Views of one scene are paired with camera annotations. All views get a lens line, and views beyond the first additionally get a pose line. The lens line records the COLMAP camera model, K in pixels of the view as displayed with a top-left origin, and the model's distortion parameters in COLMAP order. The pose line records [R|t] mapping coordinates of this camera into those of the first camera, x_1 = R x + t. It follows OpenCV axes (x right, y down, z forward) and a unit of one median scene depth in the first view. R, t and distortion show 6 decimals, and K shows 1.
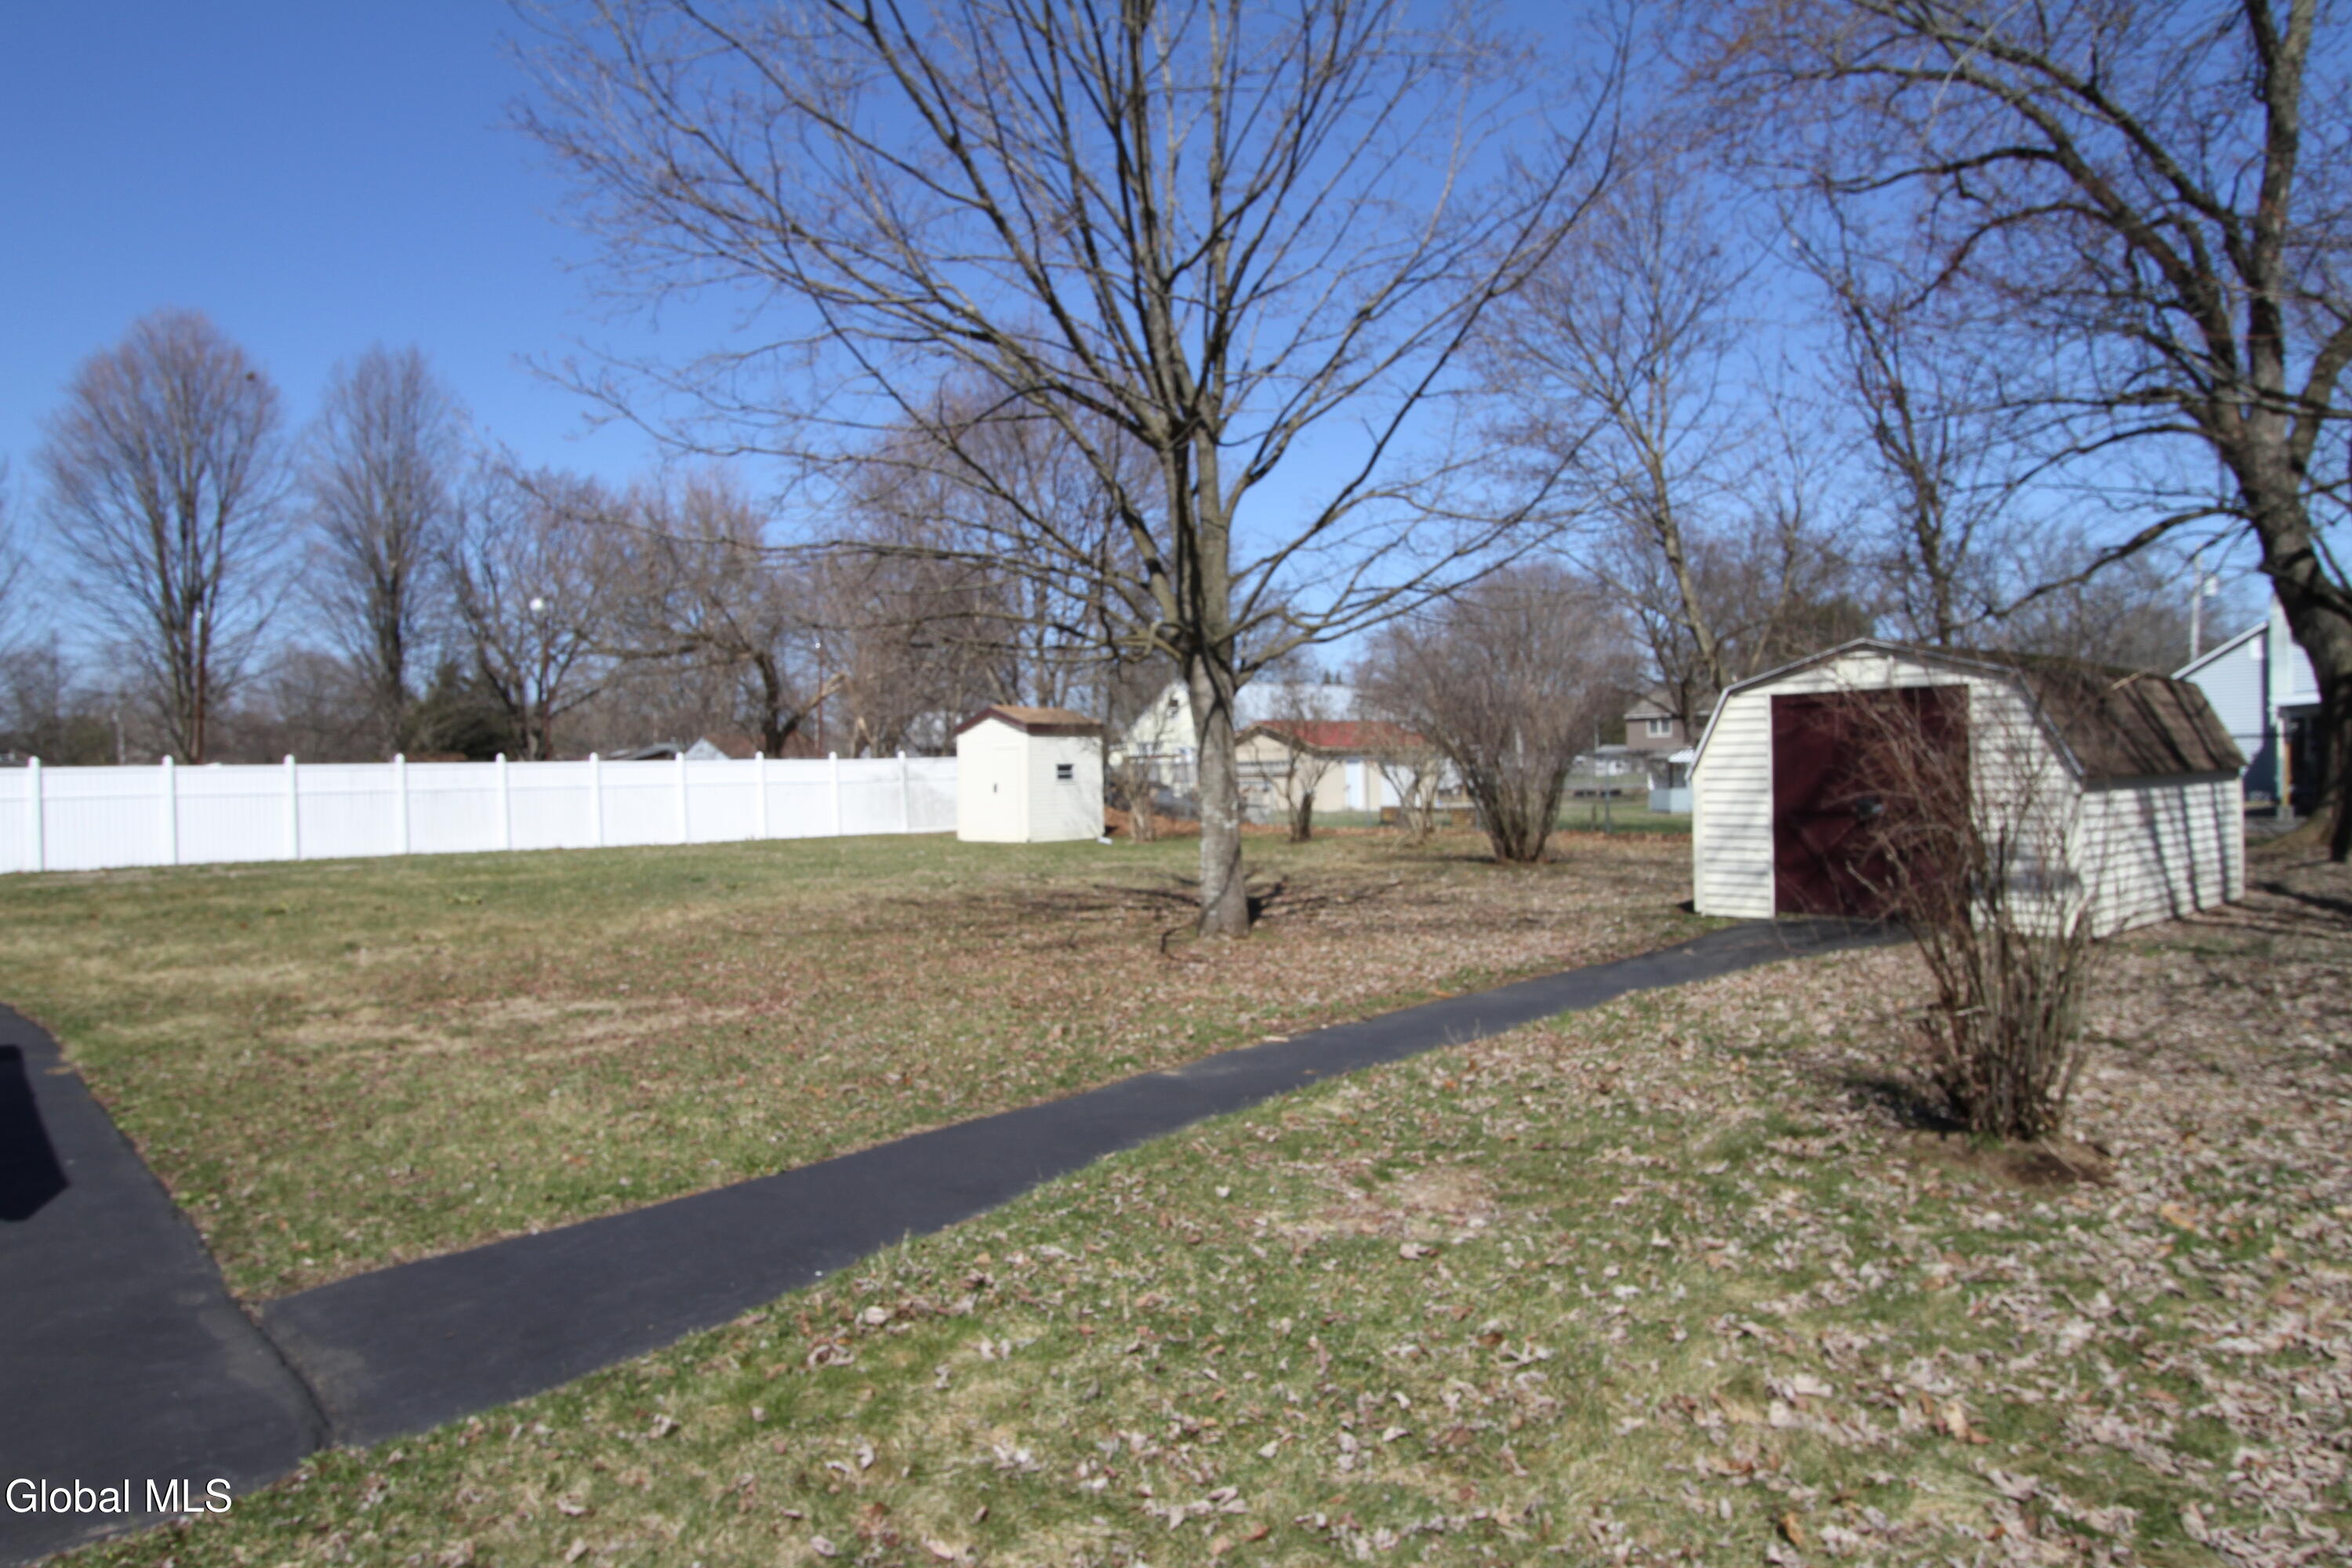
lens RADIAL K [[1444.7, 0, 1180.2], [0, 1444.7, 781.7], [0, 0, 1]] dist [-0.018860, 0.008304]
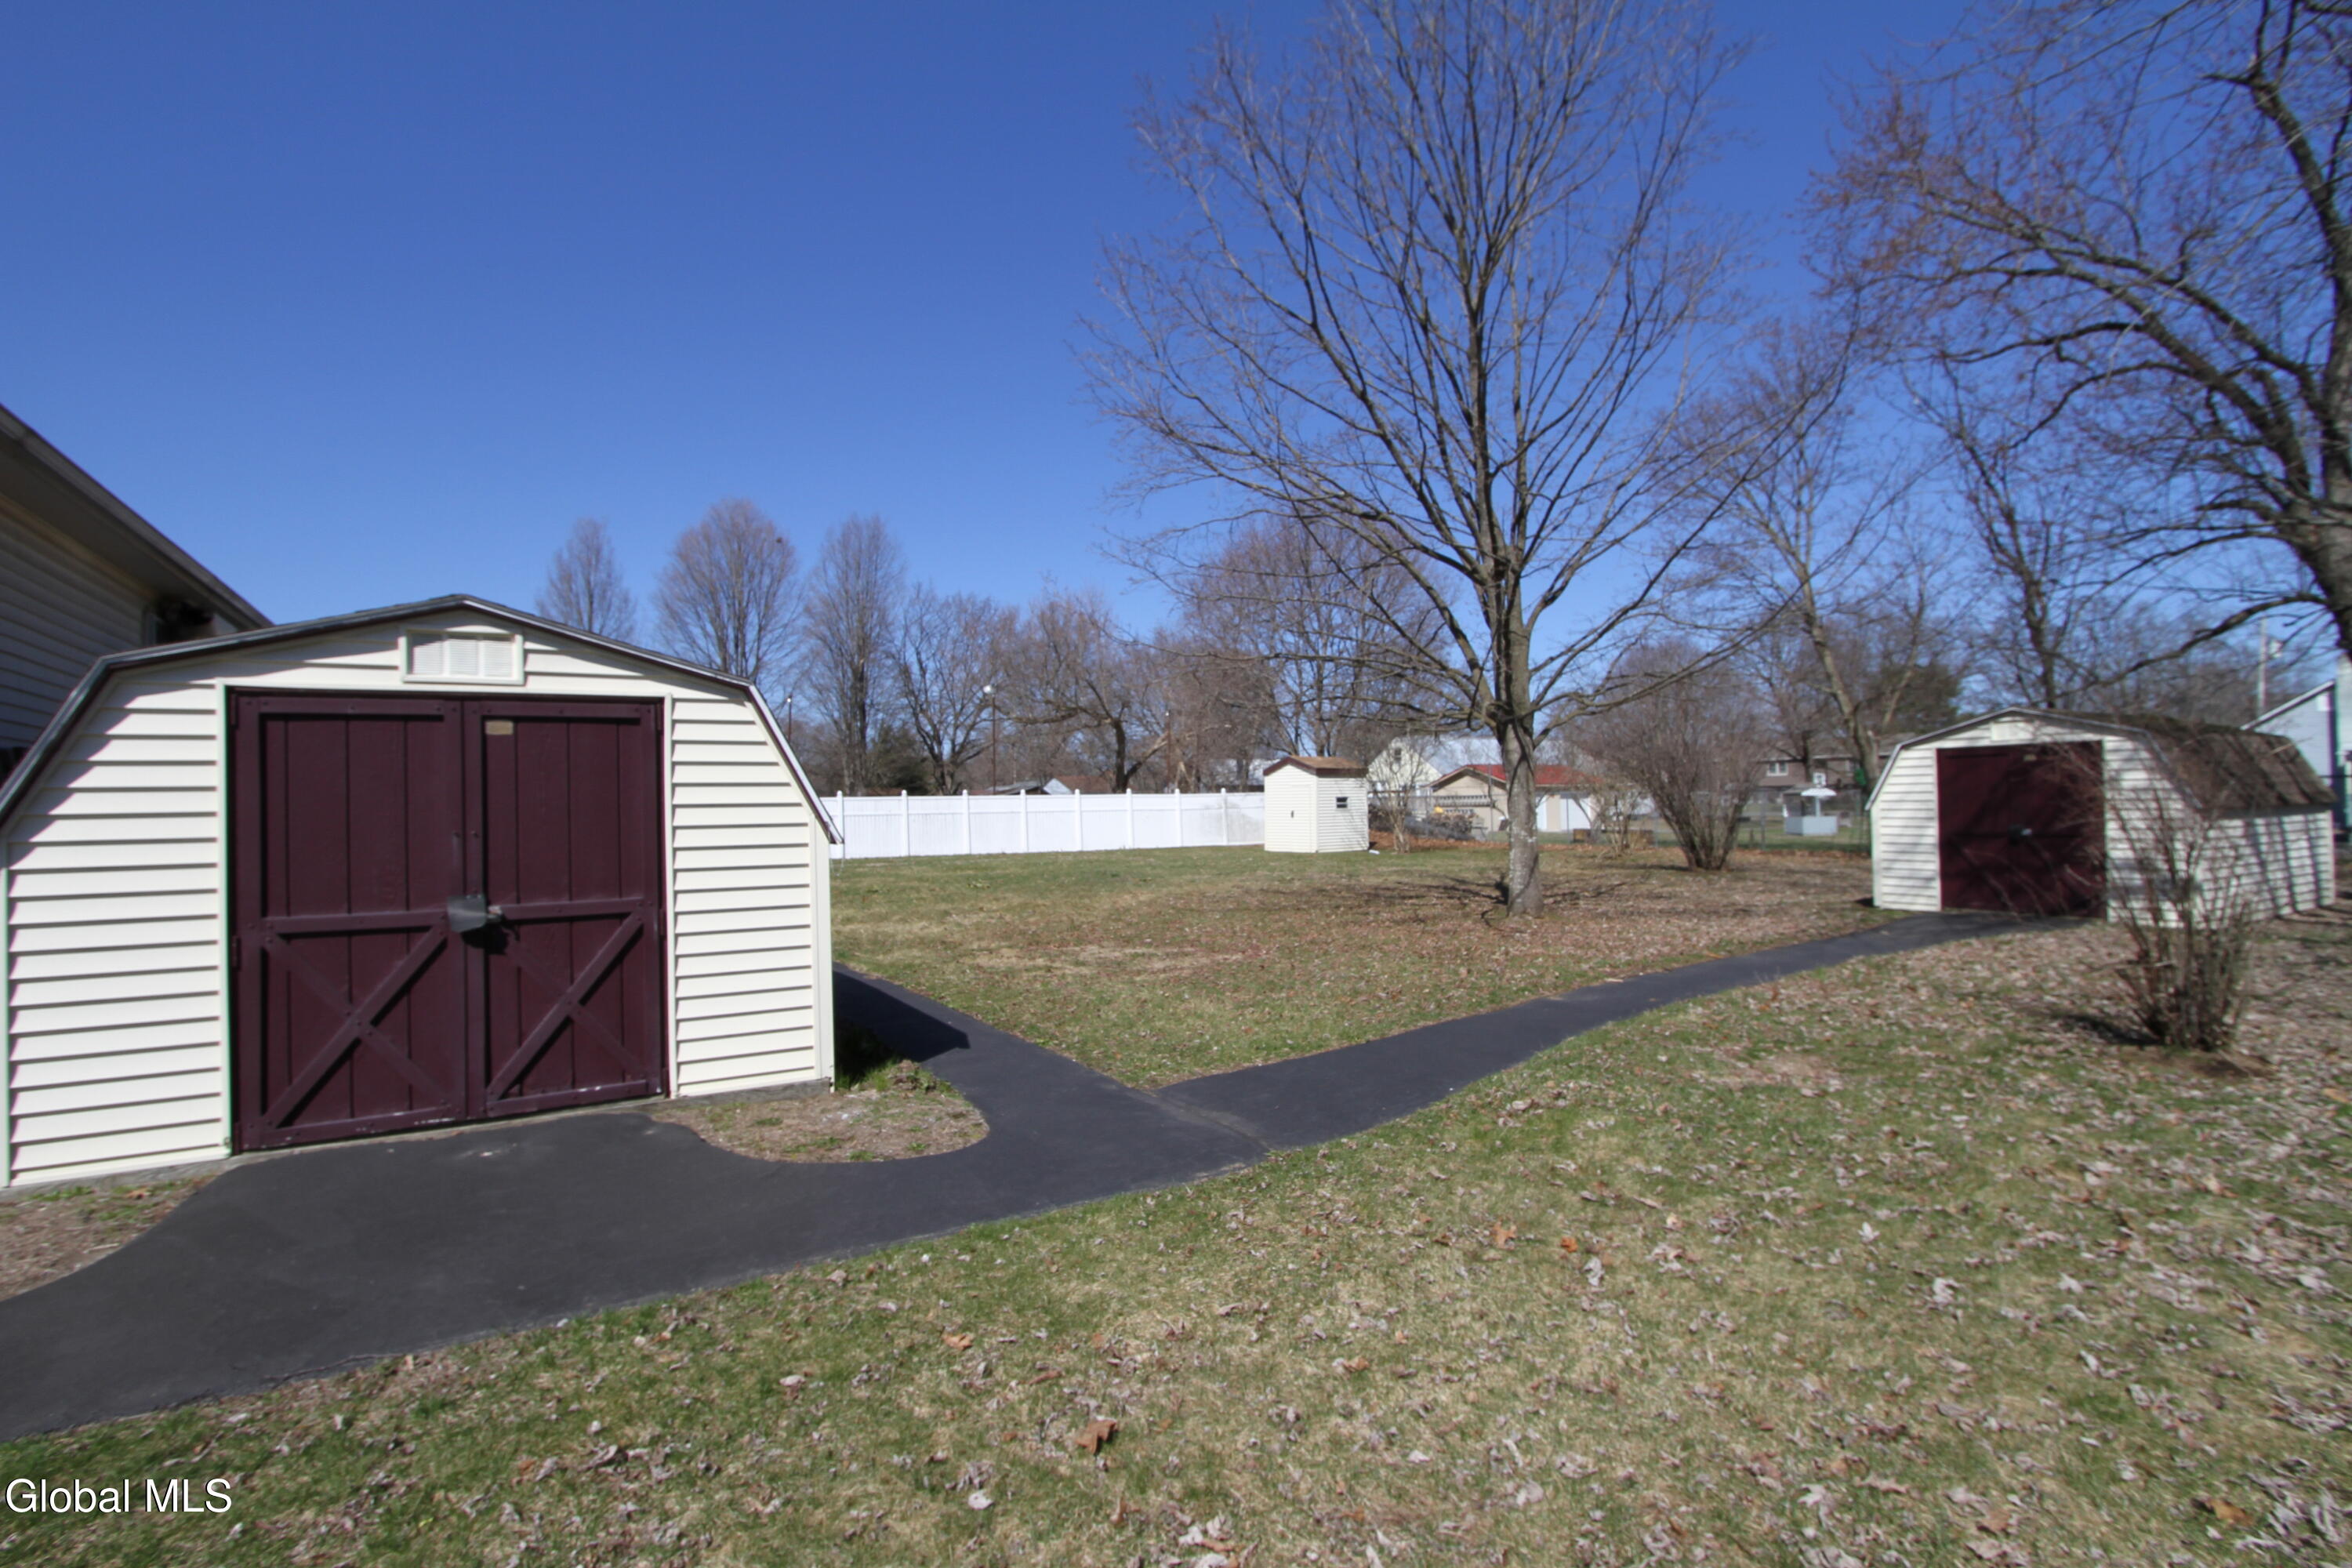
lens RADIAL K [[1085.4, 0, 1163.8], [0, 1085.4, 781.7], [0, 0, 1]] dist [-0.023953, 0.004402]
pose [[0.983832, -0.000508, -0.179095, -0.096575], [-0.004075, 0.999674, -0.025218, -0.000052], [0.179049, 0.025540, 0.983509, -0.101001]]
